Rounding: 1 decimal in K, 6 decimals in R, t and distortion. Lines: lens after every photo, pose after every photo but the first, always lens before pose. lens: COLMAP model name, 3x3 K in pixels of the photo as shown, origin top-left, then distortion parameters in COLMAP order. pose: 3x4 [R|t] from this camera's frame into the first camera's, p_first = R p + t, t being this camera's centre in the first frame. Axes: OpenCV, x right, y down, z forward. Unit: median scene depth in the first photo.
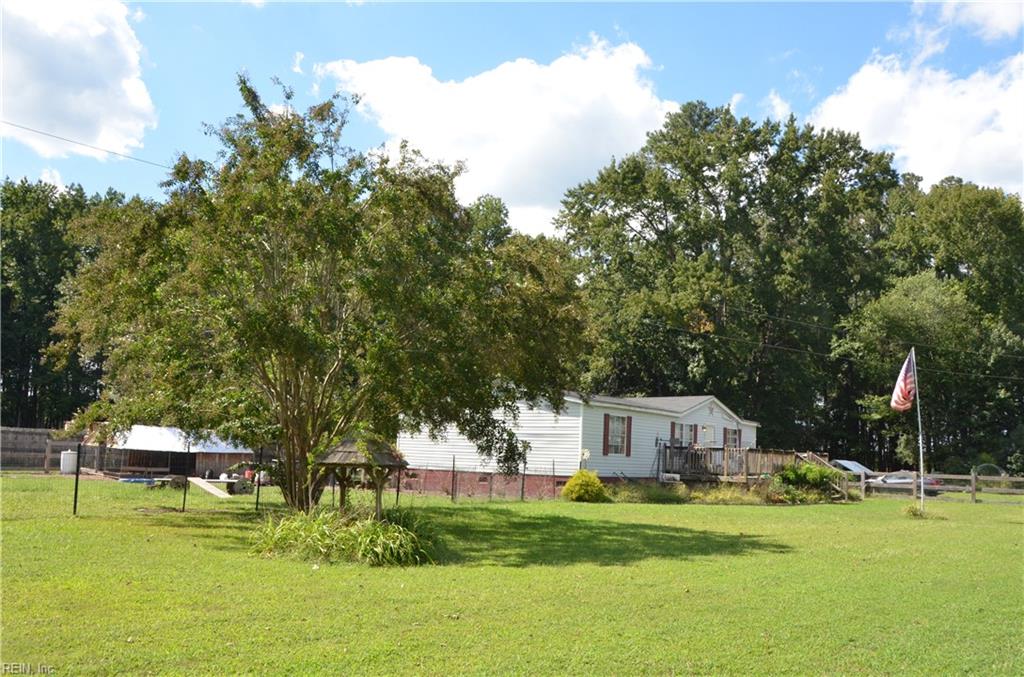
lens RADIAL K [[894.9, 0, 515.9], [0, 894.9, 365.2], [0, 0, 1]] dist [-0.106480, 0.126673]
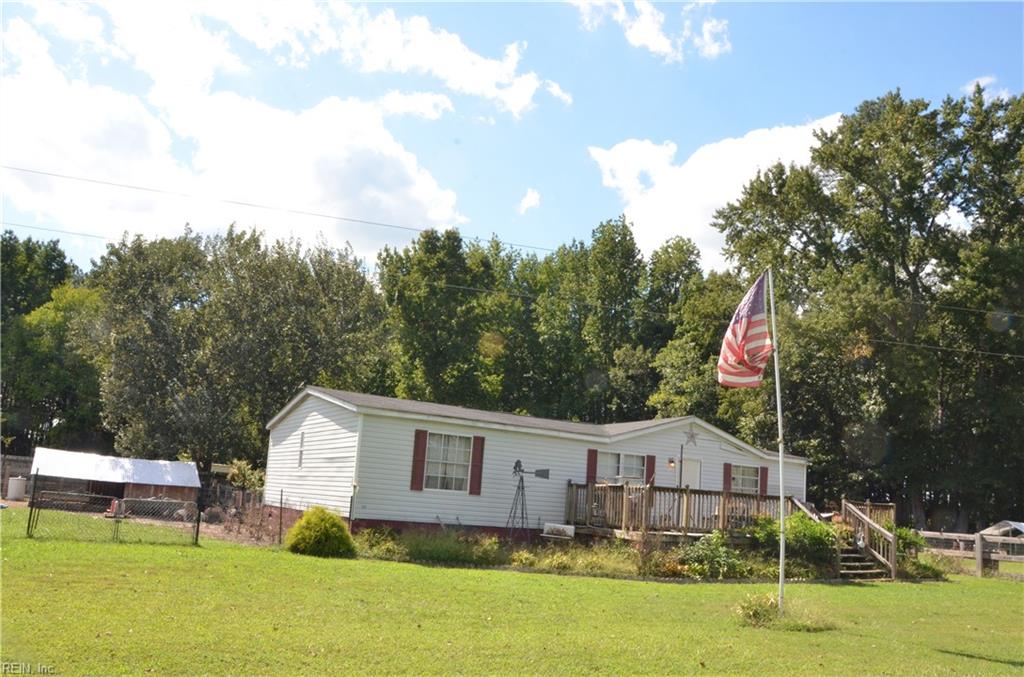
lens RADIAL K [[810.5, 0, 517.9], [0, 810.5, 369.3], [0, 0, 1]] dist [-0.169527, 0.136469]
pose [[0.918486, -0.040688, -0.393355, 0.417140], [0.008031, 0.996407, -0.084313, 0.061050], [0.395372, 0.074281, 0.915513, 0.462923]]
